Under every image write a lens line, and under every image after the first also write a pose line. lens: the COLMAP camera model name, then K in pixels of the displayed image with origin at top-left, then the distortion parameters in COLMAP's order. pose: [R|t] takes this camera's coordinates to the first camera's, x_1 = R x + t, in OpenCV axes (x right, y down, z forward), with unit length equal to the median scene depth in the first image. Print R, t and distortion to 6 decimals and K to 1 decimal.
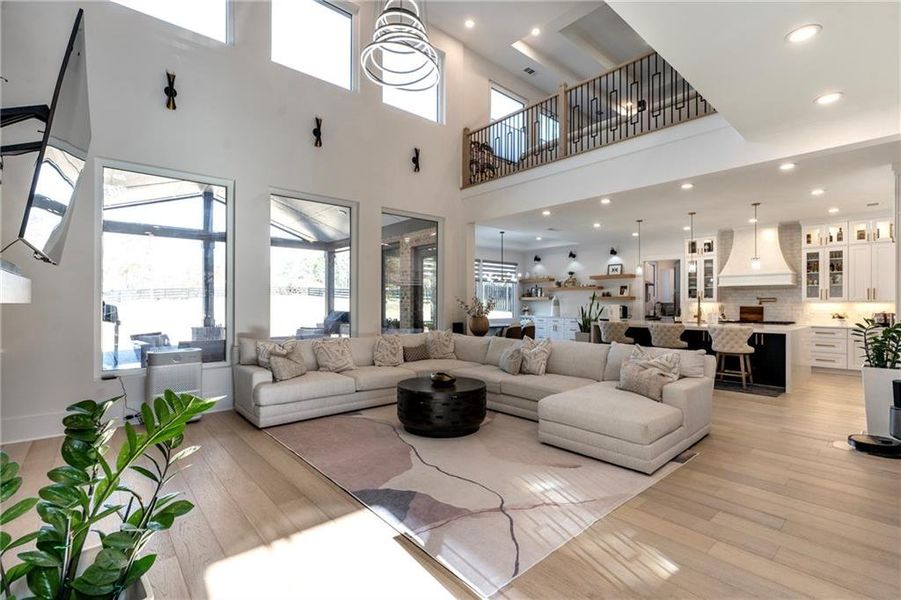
lens RADIAL K [[409.9, 0, 453.0], [0, 409.9, 304.2], [0, 0, 1]] dist [0.001077, 0.000733]
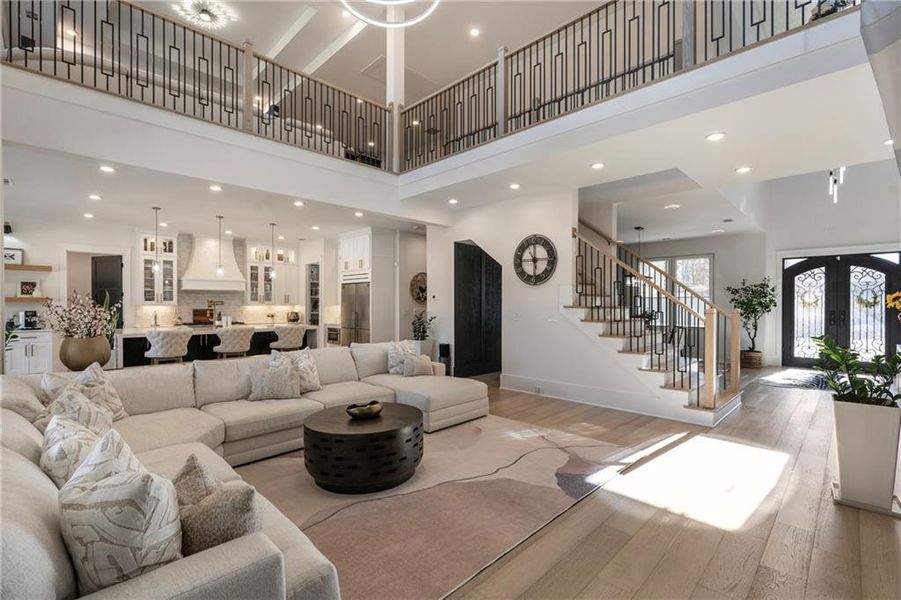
lens RADIAL K [[409.9, 0, 453.0], [0, 409.9, 304.2], [0, 0, 1]] dist [0.001077, 0.000733]
pose [[-0.065471, -0.002527, 0.997851, -0.386533], [0.004518, 0.999986, 0.002829, -0.007977], [-0.997844, 0.004694, -0.065459, 0.429083]]
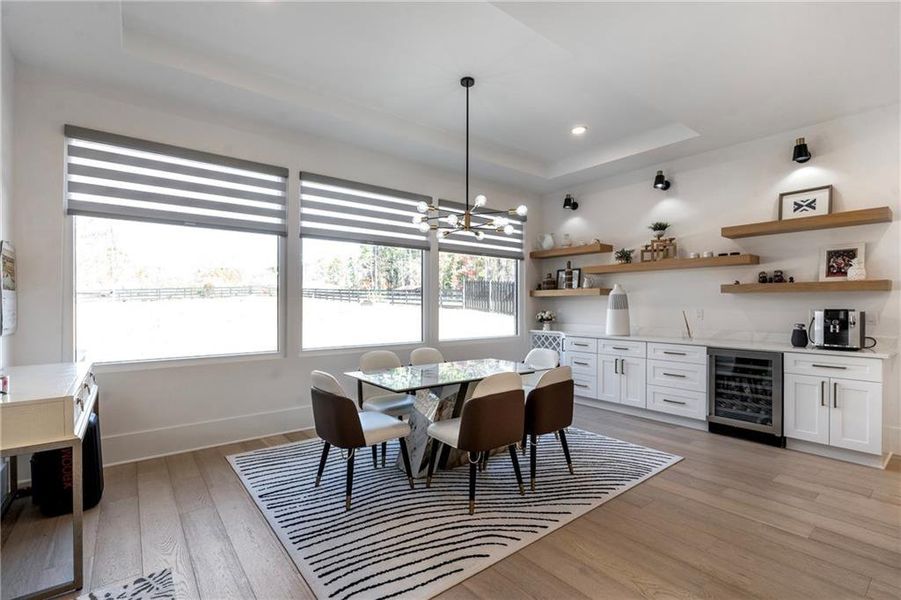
lens RADIAL K [[409.9, 0, 453.0], [0, 409.9, 304.2], [0, 0, 1]] dist [0.001077, 0.000733]
pose [[0.998597, -0.001356, -0.052940, 0.150977], [0.001155, 0.999992, -0.003821, 0.000385], [0.052945, 0.003755, 0.998590, 0.816466]]
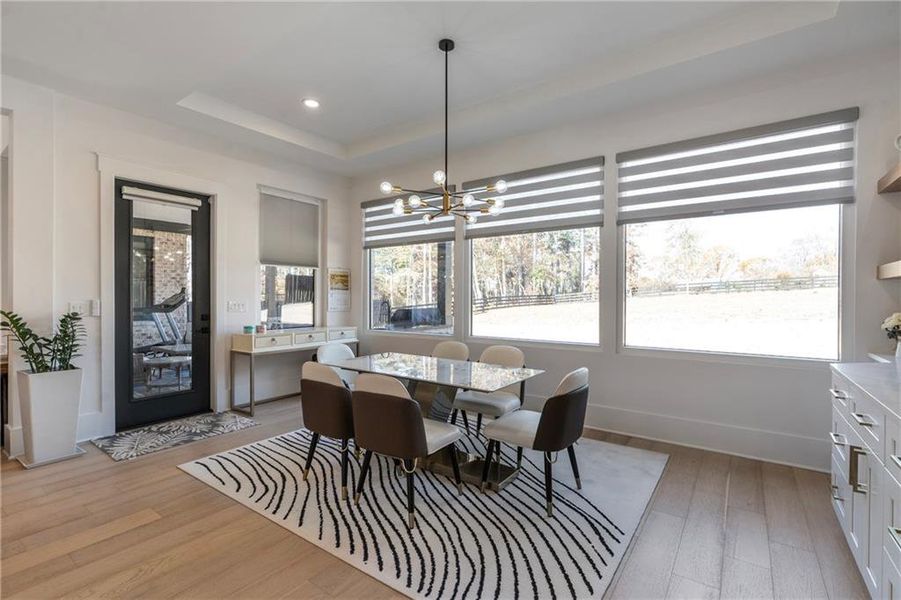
lens RADIAL K [[423.7, 0, 450.2], [0, 423.7, 296.8], [0, 0, 1]] dist [0.025417, -0.000021]
pose [[0.203892, 0.001964, -0.978991, 0.353300], [-0.005844, 0.999983, 0.000789, -0.001128], [0.978976, 0.005561, 0.203900, 1.003964]]
